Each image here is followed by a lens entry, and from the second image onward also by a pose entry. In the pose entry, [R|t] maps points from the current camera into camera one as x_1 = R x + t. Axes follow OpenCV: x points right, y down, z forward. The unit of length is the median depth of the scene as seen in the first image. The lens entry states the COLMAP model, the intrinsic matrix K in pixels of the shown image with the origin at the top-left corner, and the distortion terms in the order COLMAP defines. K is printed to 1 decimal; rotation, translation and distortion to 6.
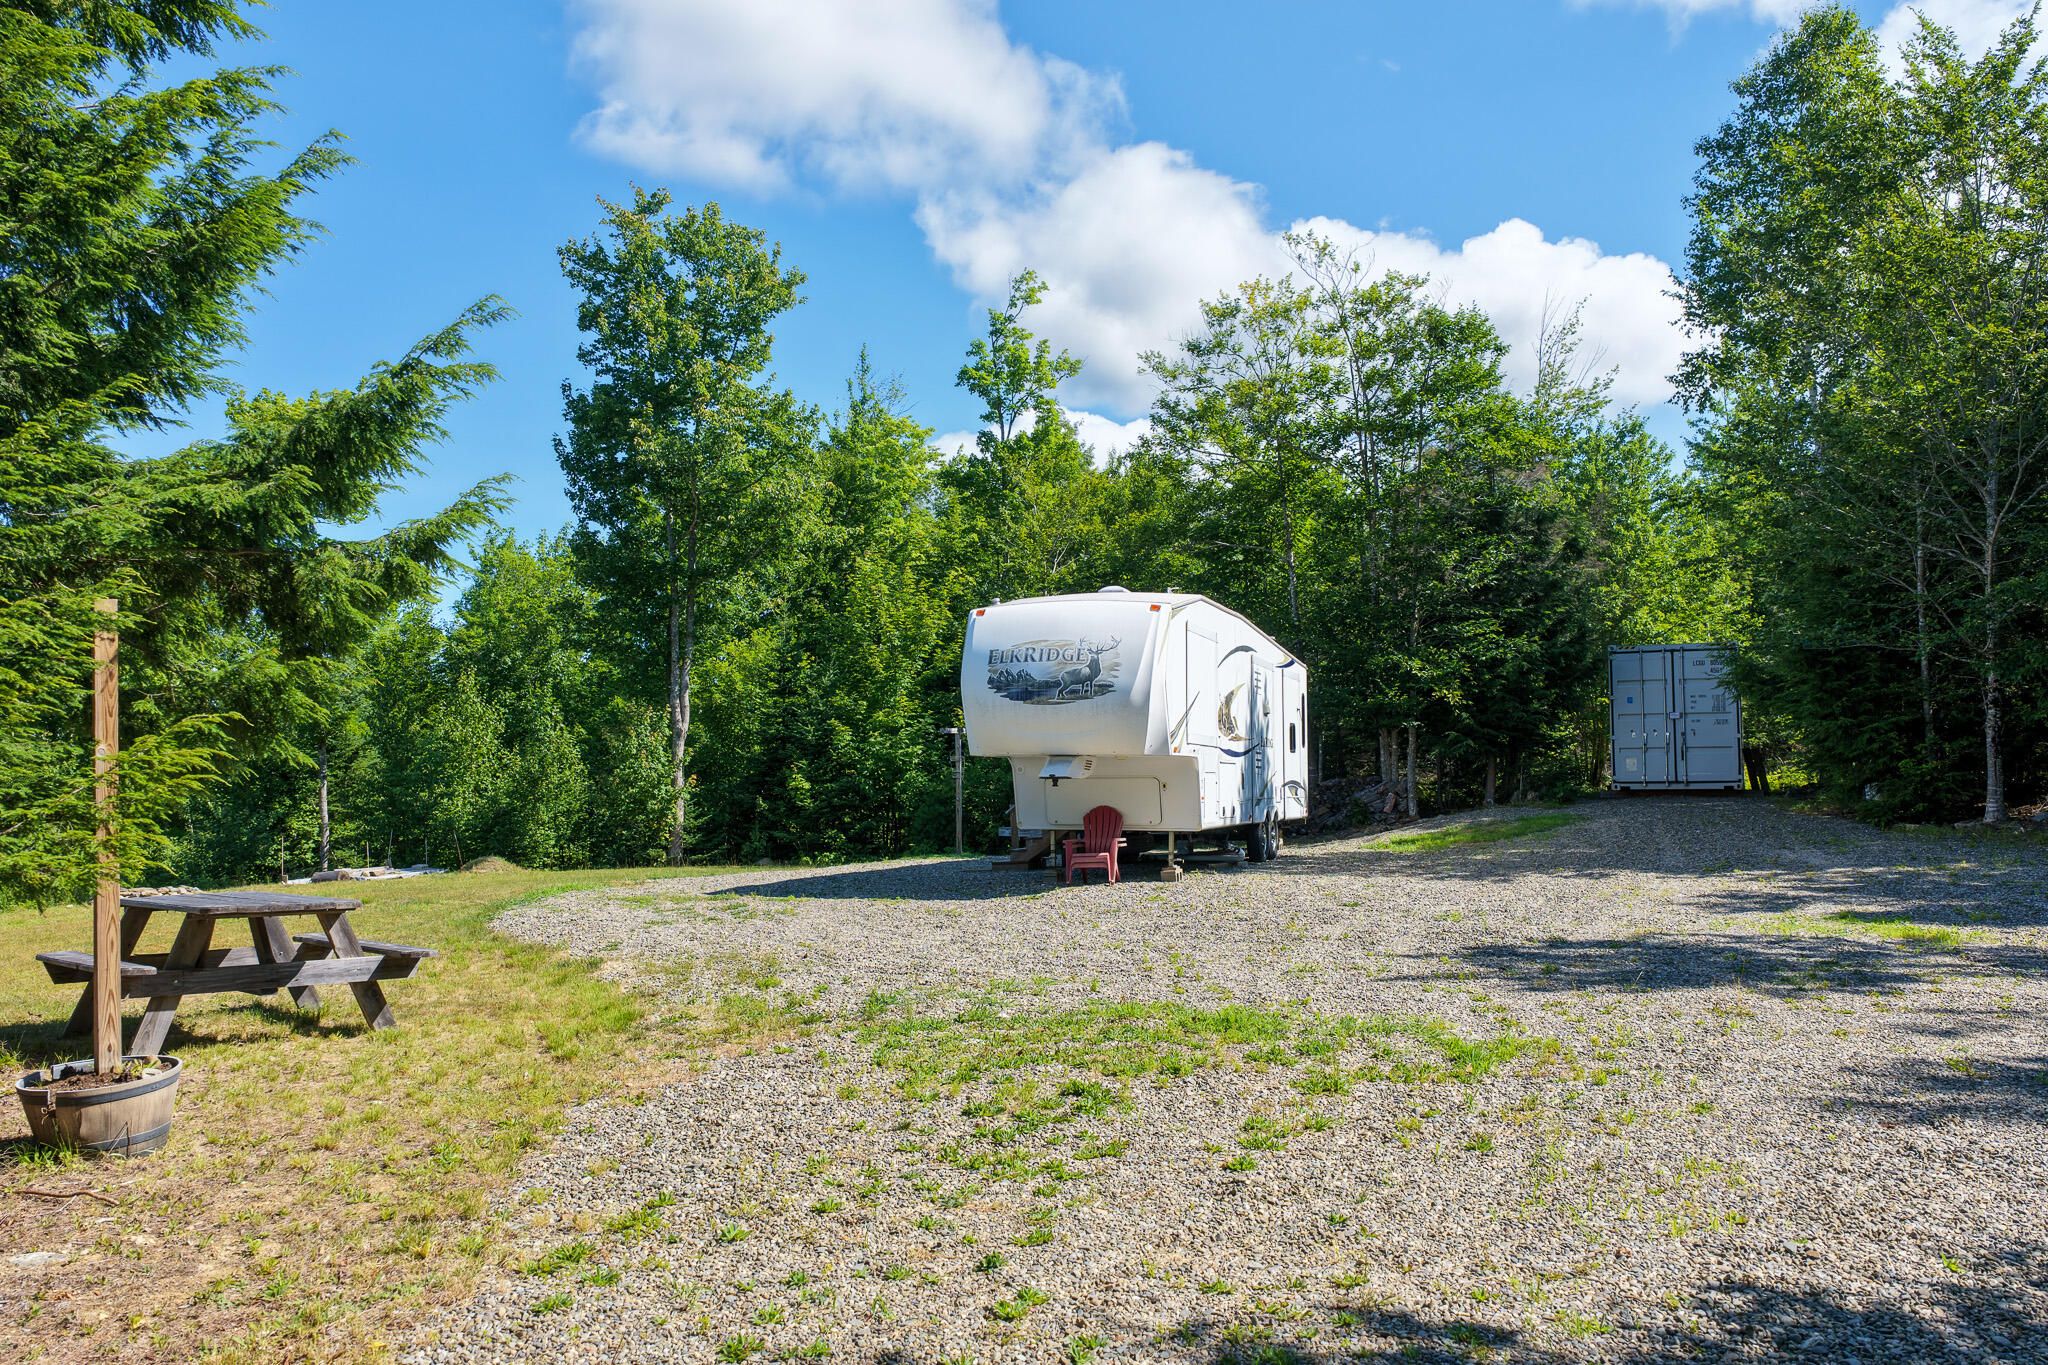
lens RADIAL K [[1738.8, 0, 1010.9], [0, 1738.8, 668.3], [0, 0, 1]] dist [-0.012016, 0.029579]
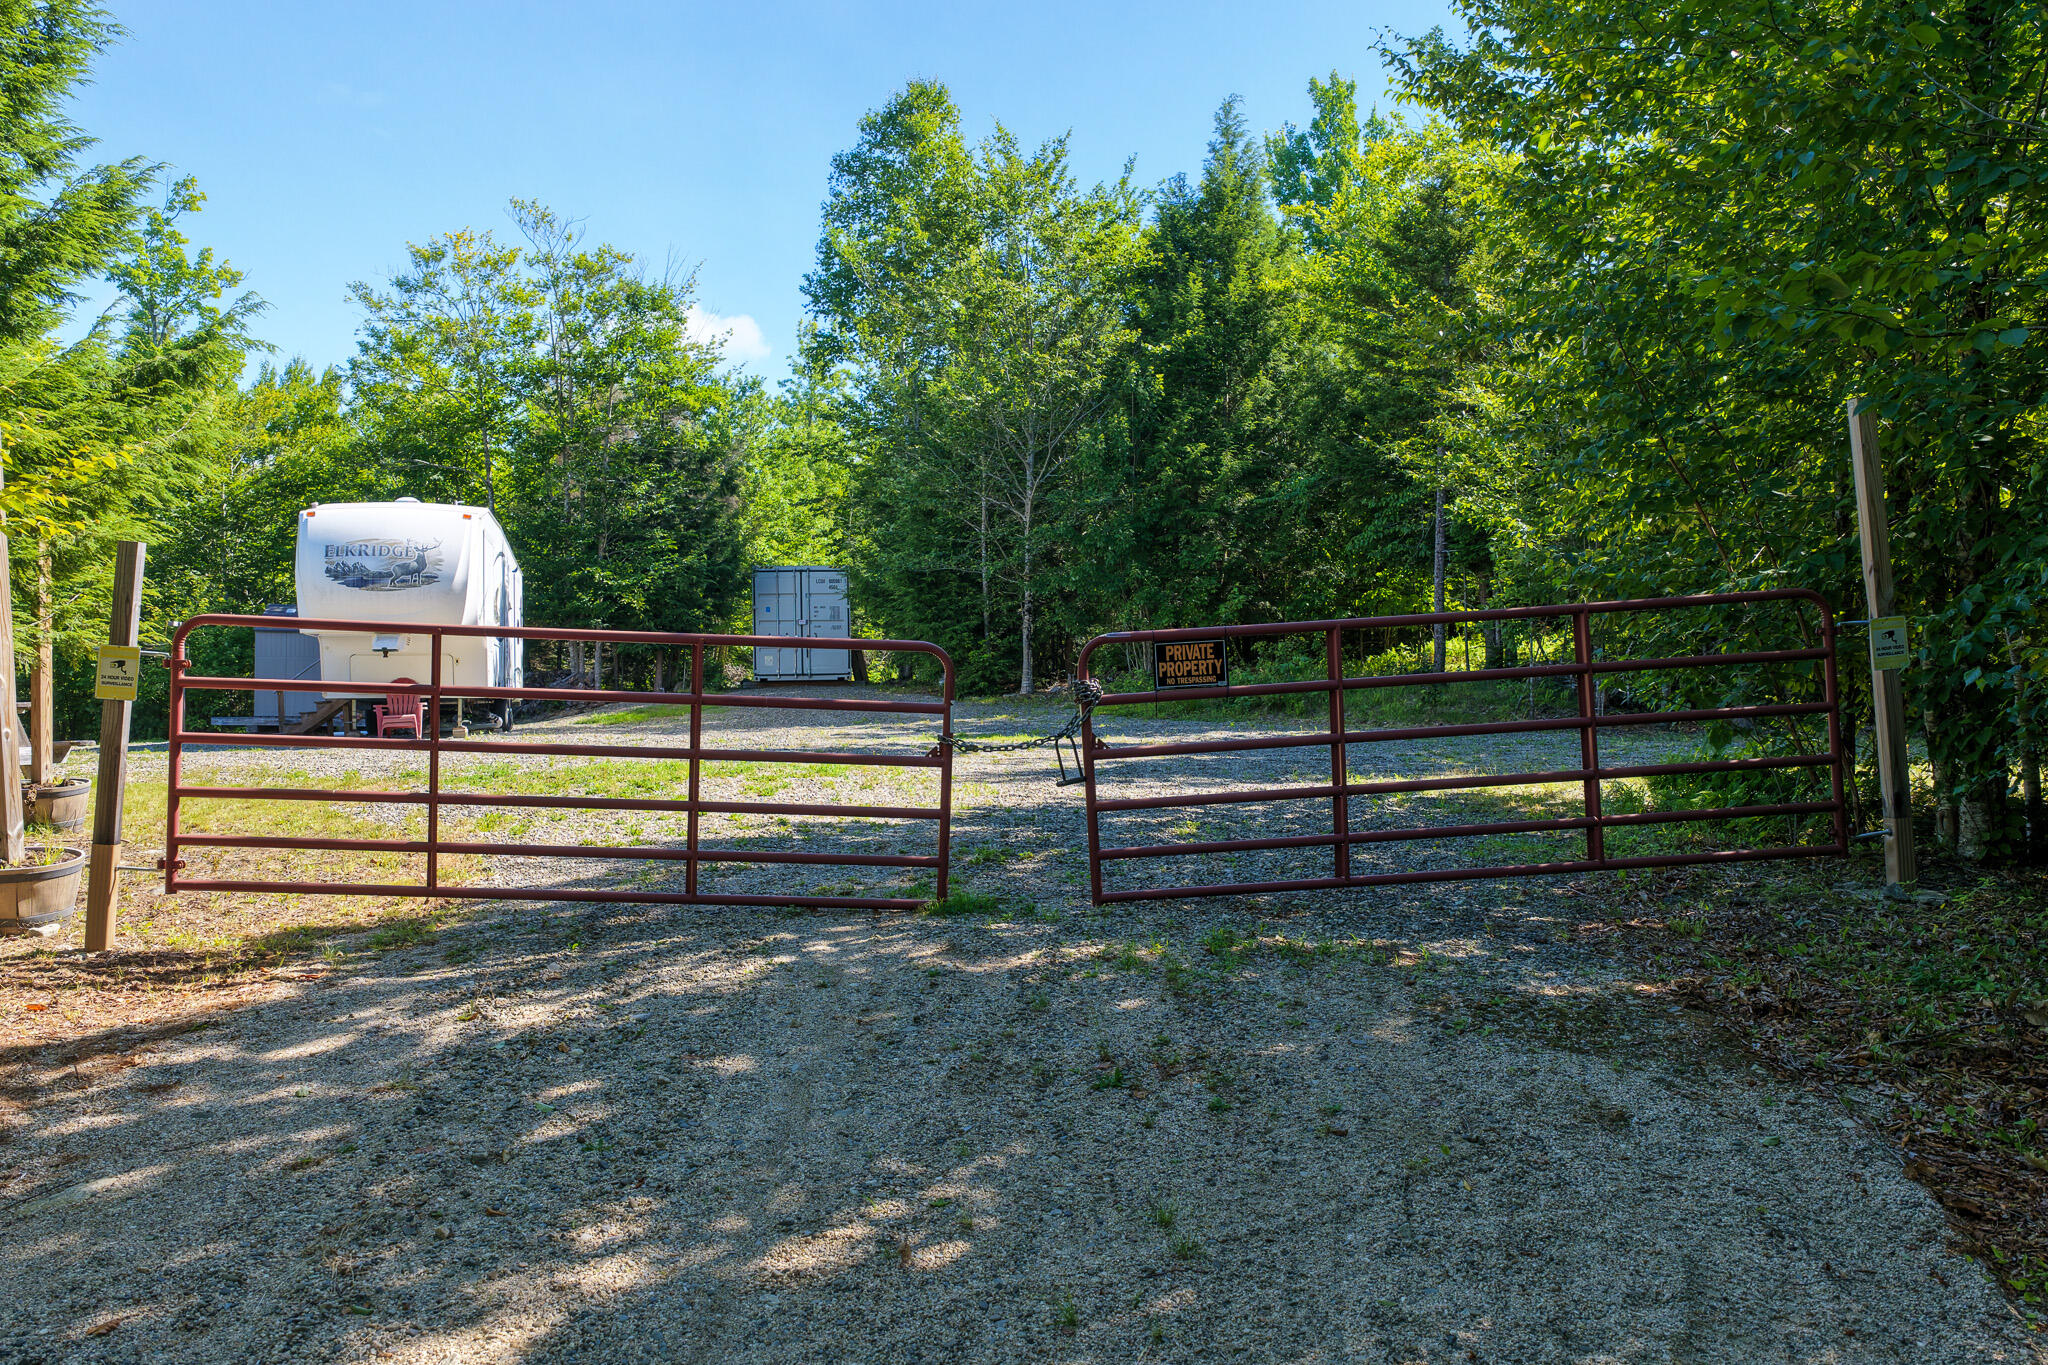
lens RADIAL K [[1738.8, 0, 1021.9], [0, 1738.8, 676.9], [0, 0, 1]] dist [-0.012016, 0.029579]
pose [[0.859563, 0.000368, 0.511029, -0.132397], [-0.023991, 0.998926, 0.039634, 0.013433], [-0.510466, -0.046328, 0.858649, -0.178519]]
